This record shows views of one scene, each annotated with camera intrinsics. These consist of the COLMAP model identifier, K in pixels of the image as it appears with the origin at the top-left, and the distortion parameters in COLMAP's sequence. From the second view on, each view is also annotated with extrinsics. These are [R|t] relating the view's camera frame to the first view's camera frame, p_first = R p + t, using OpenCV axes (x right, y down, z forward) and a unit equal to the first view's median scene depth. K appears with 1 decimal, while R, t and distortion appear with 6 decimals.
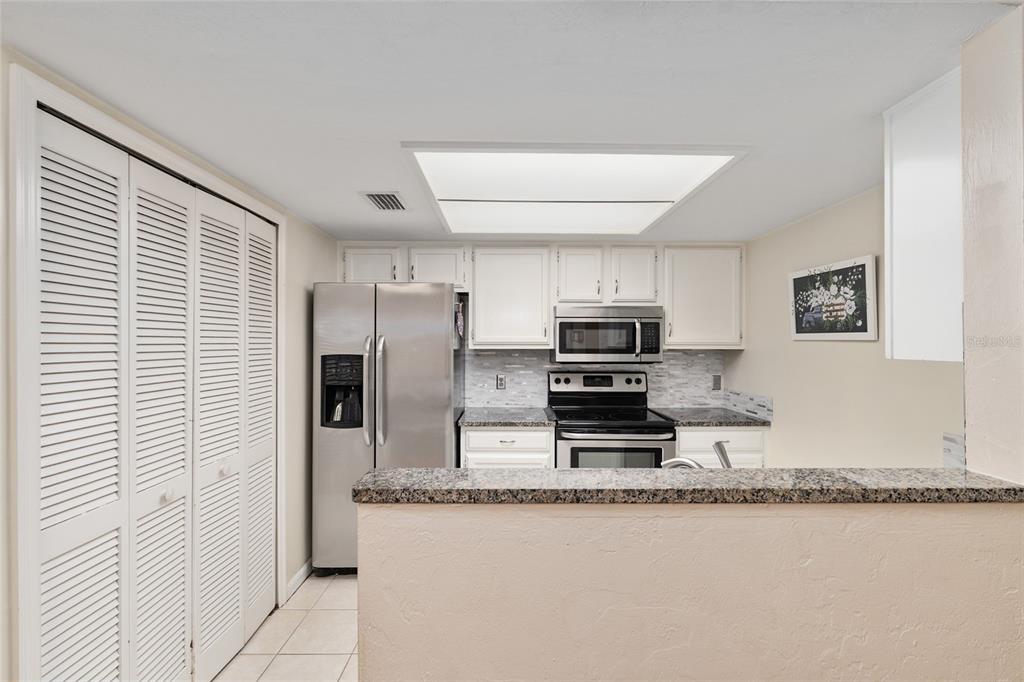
lens RADIAL K [[439.4, 0, 511.8], [0, 439.4, 341.2], [0, 0, 1]] dist [0.000635, 0.000041]
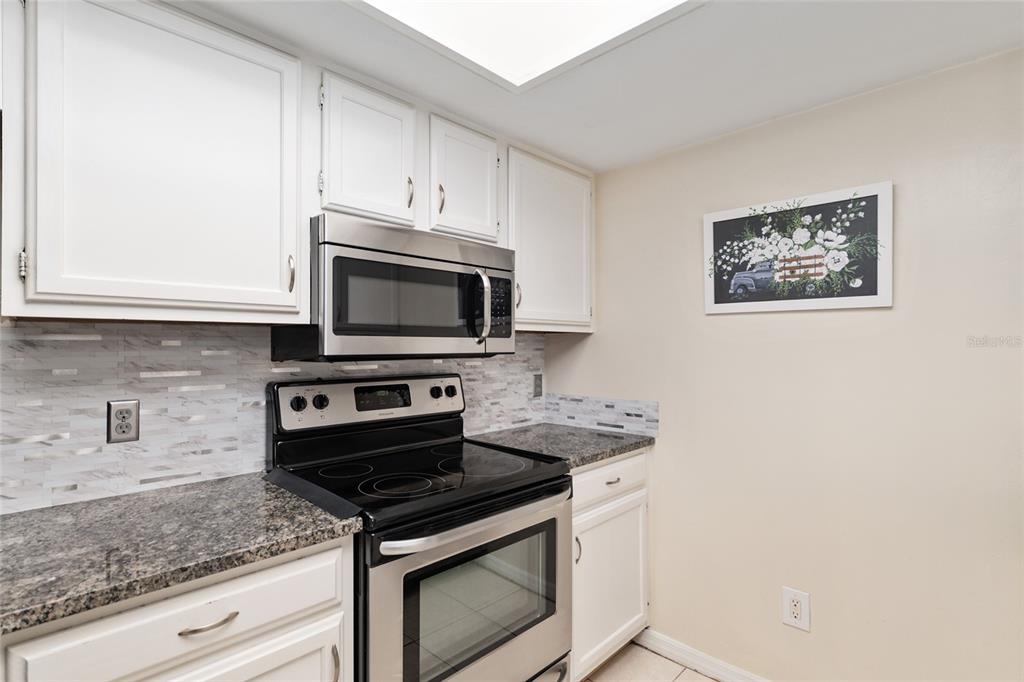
lens RADIAL K [[494.9, 0, 511.5], [0, 494.9, 343.0], [0, 0, 1]] dist [0.005388, -0.000214]
pose [[0.707898, 0.000717, 0.706314, -0.100557], [0.001259, 0.999997, -0.002277, 0.038971], [-0.706314, 0.002501, 0.707895, 0.605629]]
